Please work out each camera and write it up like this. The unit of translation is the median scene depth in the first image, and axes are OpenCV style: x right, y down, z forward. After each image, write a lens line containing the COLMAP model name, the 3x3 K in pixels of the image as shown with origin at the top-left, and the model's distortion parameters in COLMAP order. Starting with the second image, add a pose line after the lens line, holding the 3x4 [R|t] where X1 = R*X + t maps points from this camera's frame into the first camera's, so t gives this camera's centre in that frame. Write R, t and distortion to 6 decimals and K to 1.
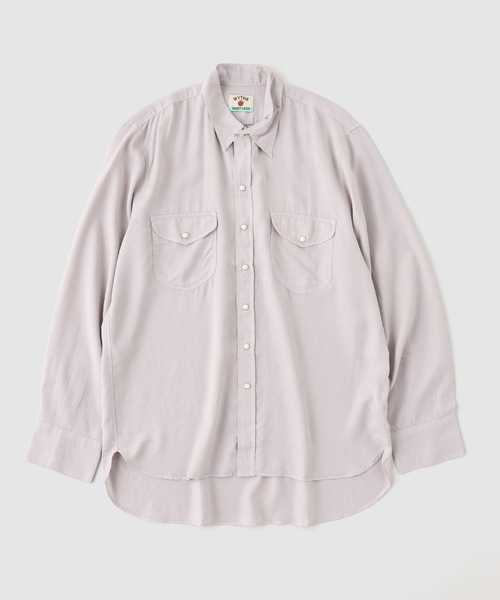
lens RADIAL K [[646.7, 0, 250.5], [0, 646.7, 296.1], [0, 0, 1]] dist [-0.018592, 0.000000]
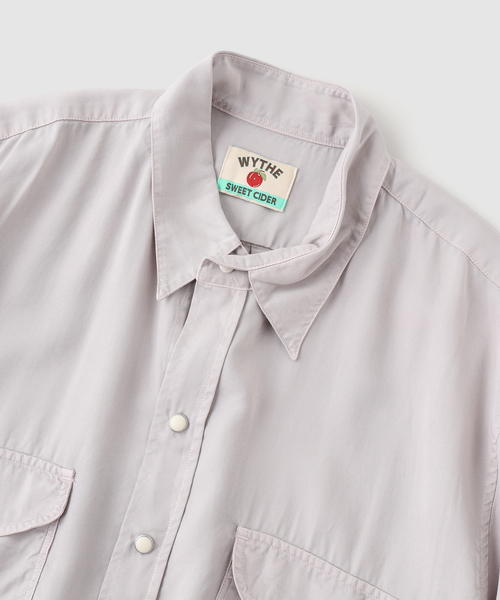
lens RADIAL K [[958.2, 0, 249.7], [0, 958.2, 301.1], [0, 0, 1]] dist [0.049149, 0.000000]
pose [[0.950136, 0.295962, -0.098227, 0.050350], [-0.308121, 0.939504, -0.149644, -0.164328], [0.047996, 0.172448, 0.983849, 0.523297]]
